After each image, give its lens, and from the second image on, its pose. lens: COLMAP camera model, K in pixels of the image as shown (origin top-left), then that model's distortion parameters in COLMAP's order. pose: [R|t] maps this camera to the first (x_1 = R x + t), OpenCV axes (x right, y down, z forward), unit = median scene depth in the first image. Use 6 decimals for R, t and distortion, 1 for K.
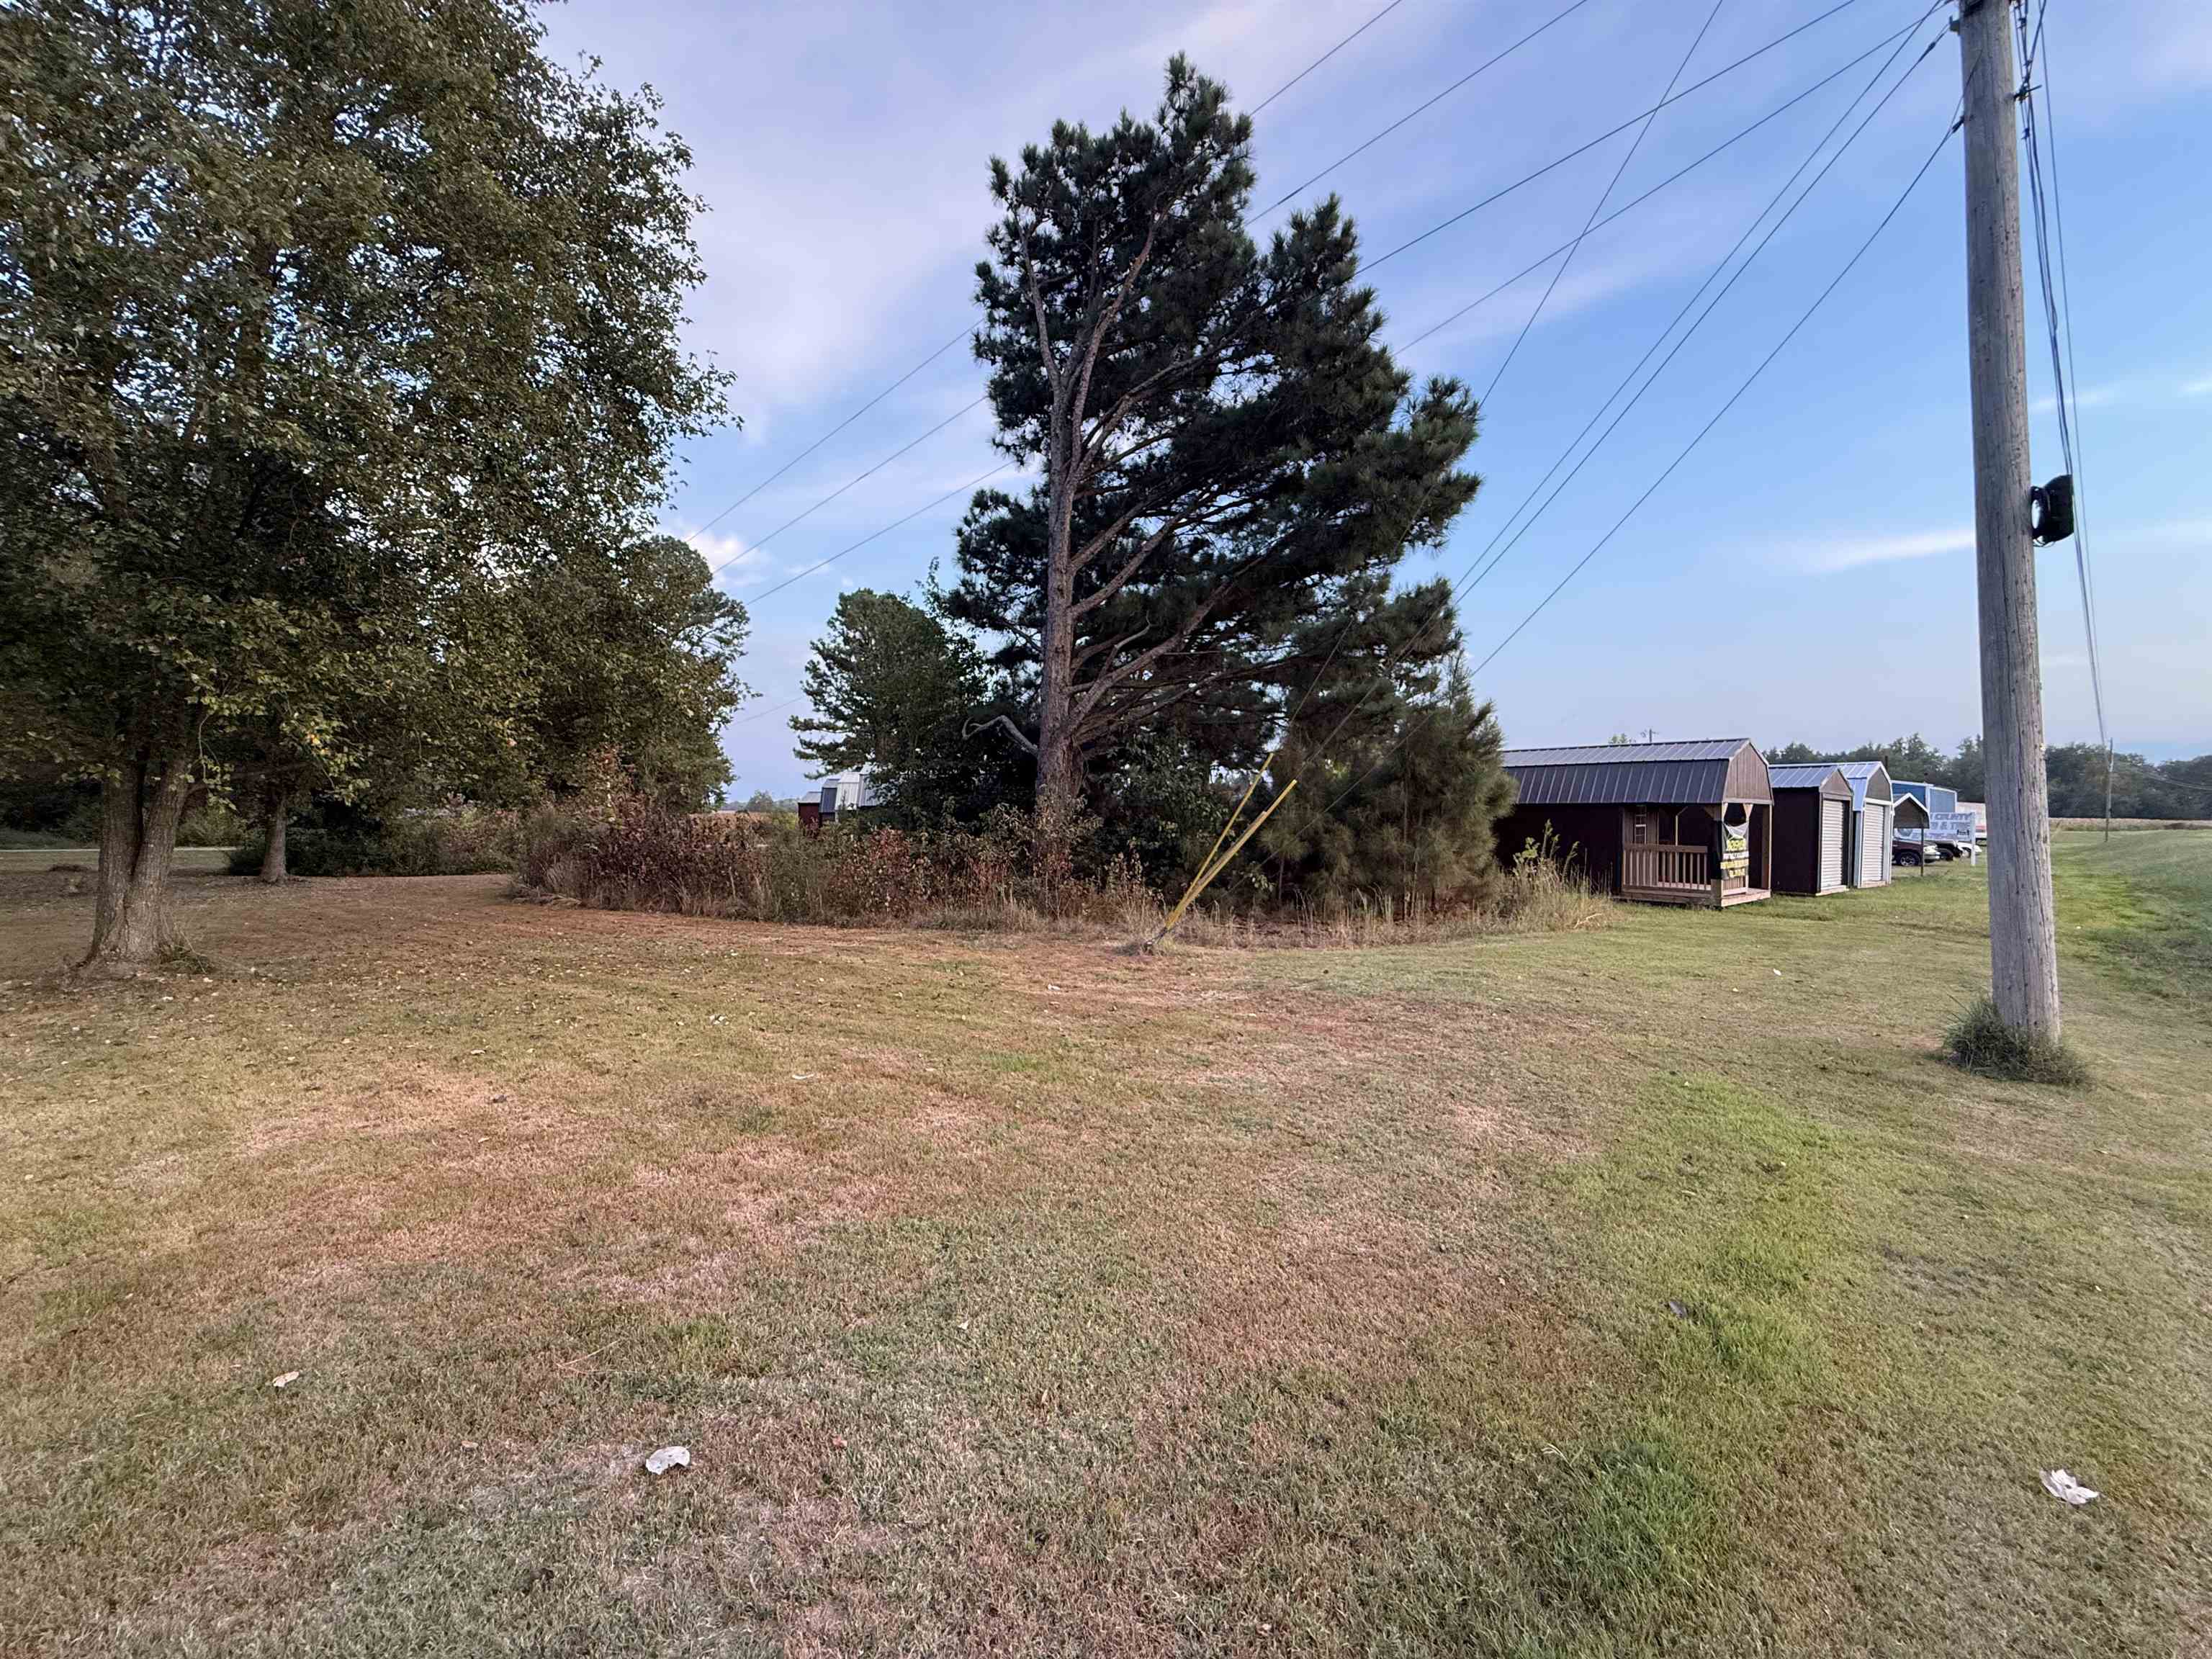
lens RADIAL K [[879.4, 0, 1103.4], [0, 879.4, 828.0], [0, 0, 1]] dist [-0.000208, -0.000370]
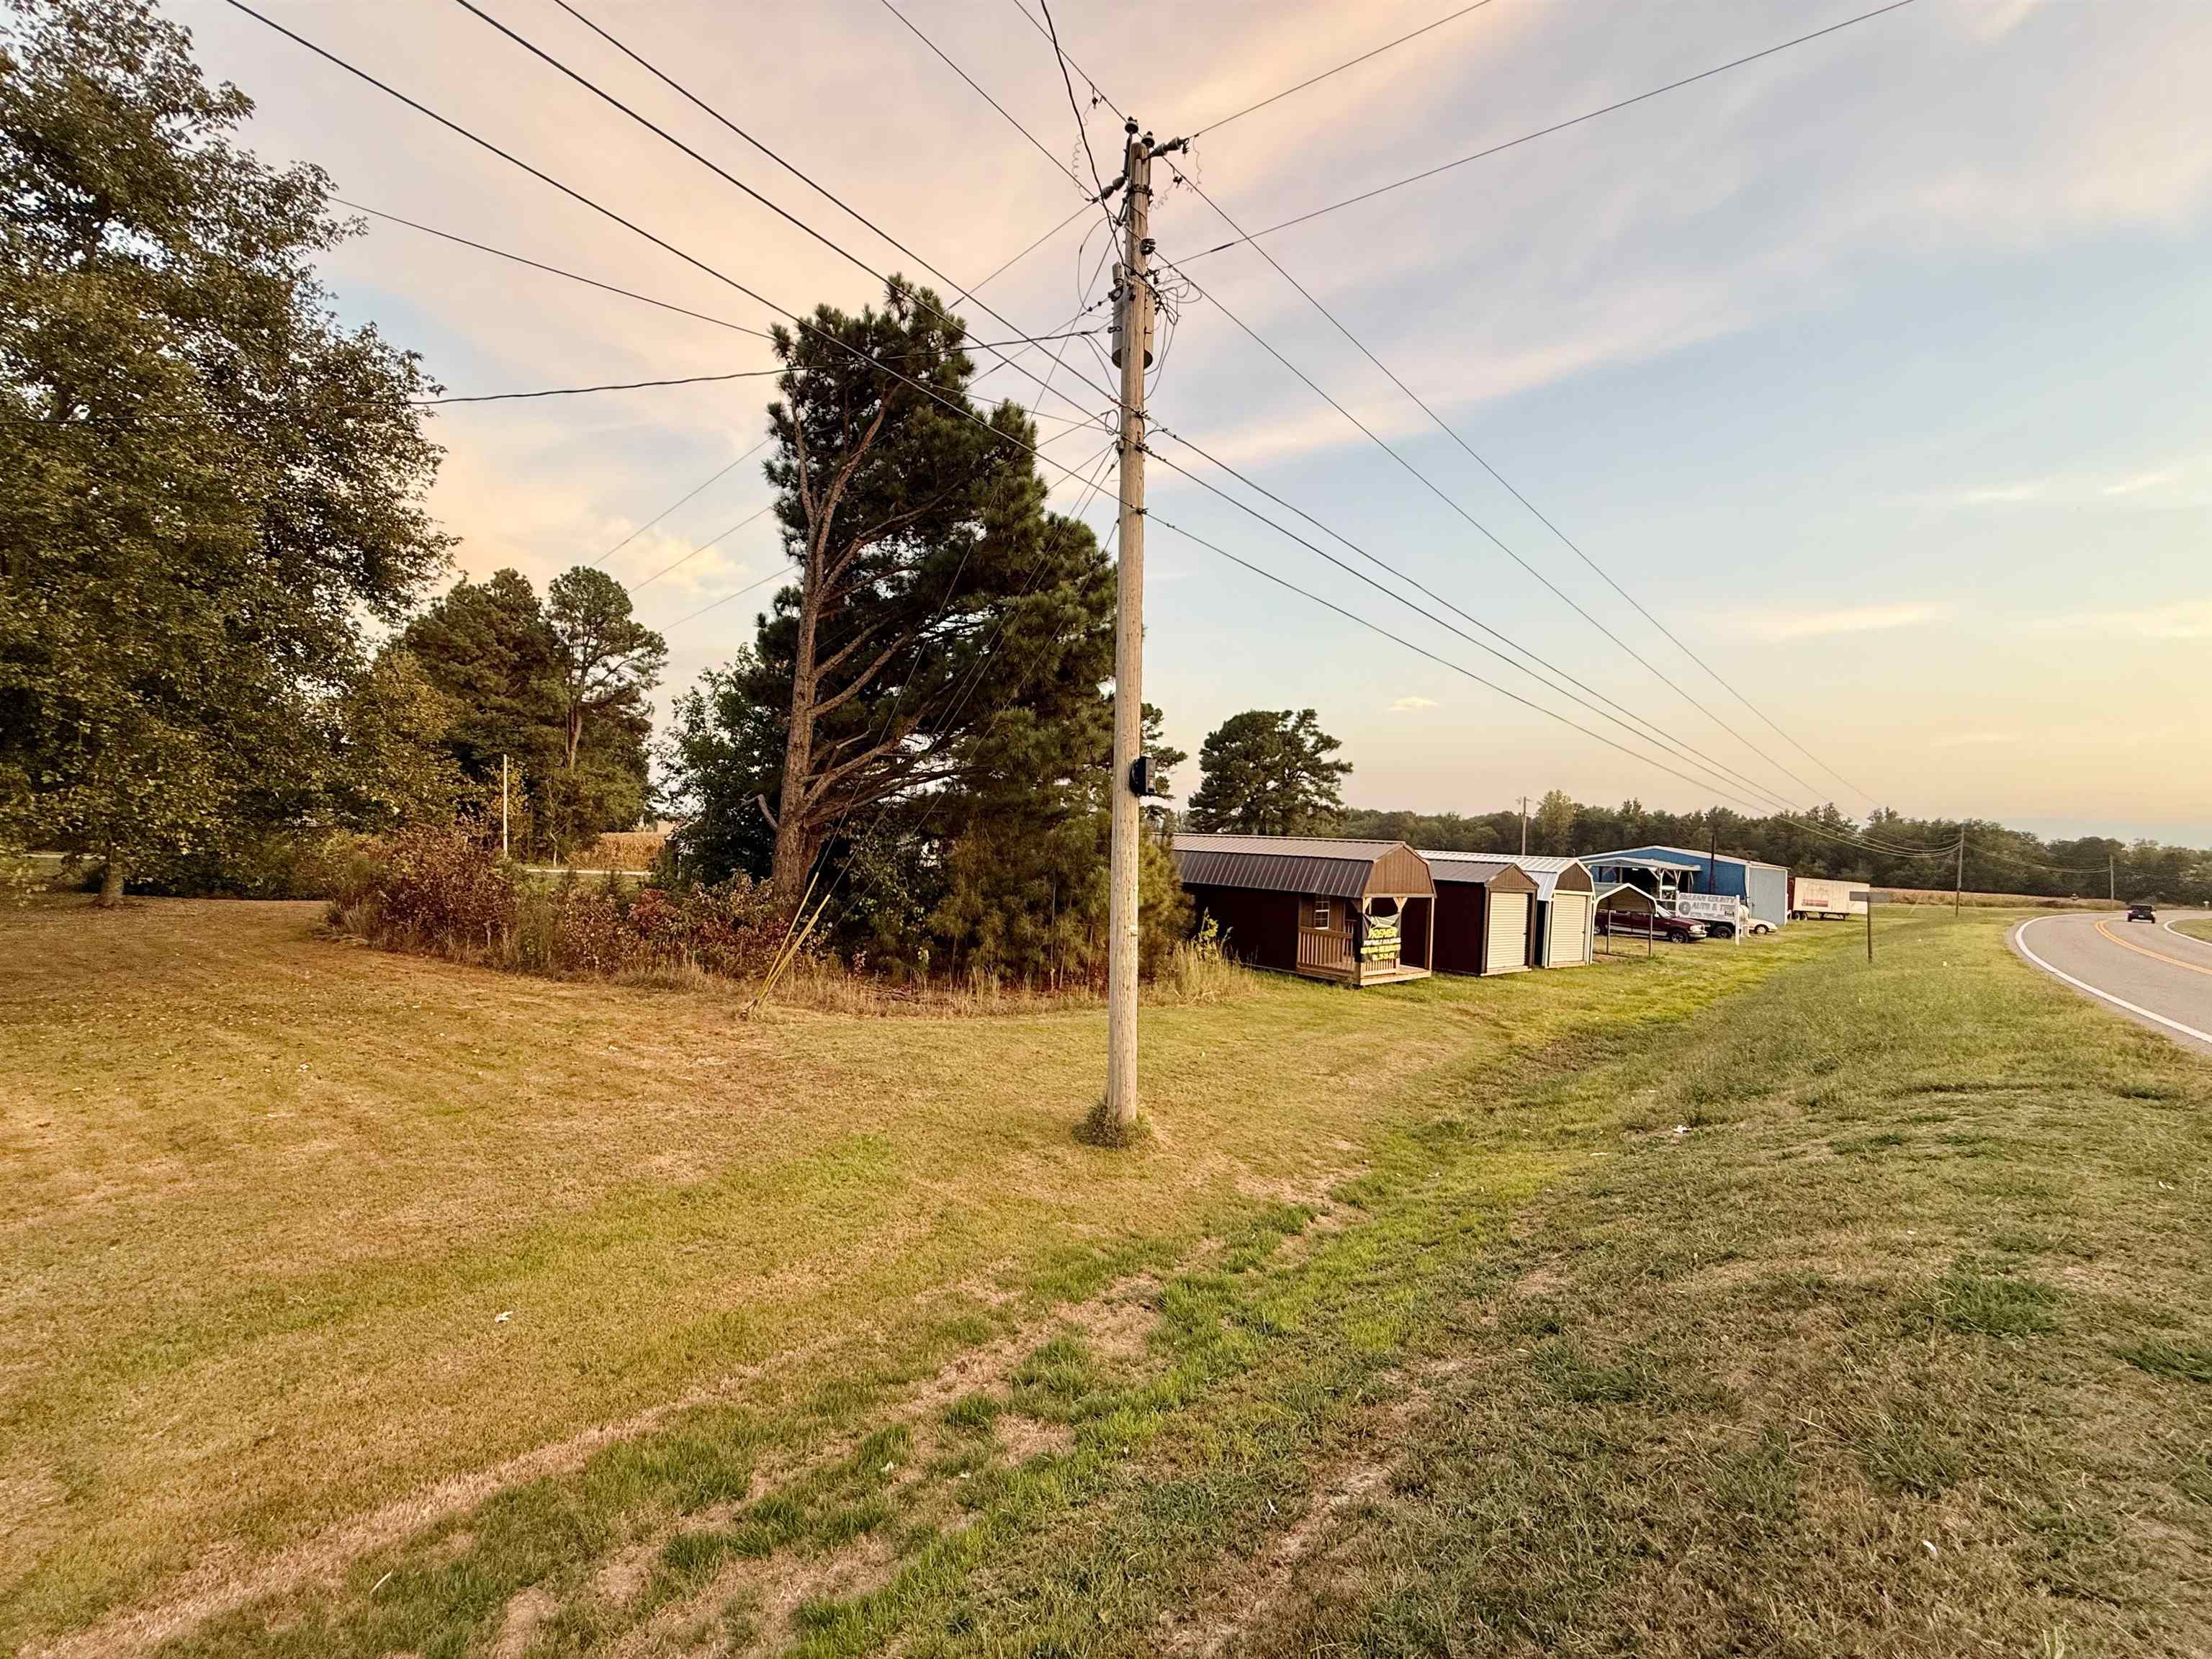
lens RADIAL K [[879.4, 0, 1108.2], [0, 879.4, 831.0], [0, 0, 1]] dist [-0.000208, -0.000370]
pose [[0.998131, 0.046072, 0.040154, 0.291152], [-0.044928, 0.998571, -0.028937, -0.065953], [-0.041430, 0.027078, 0.998774, -0.170290]]
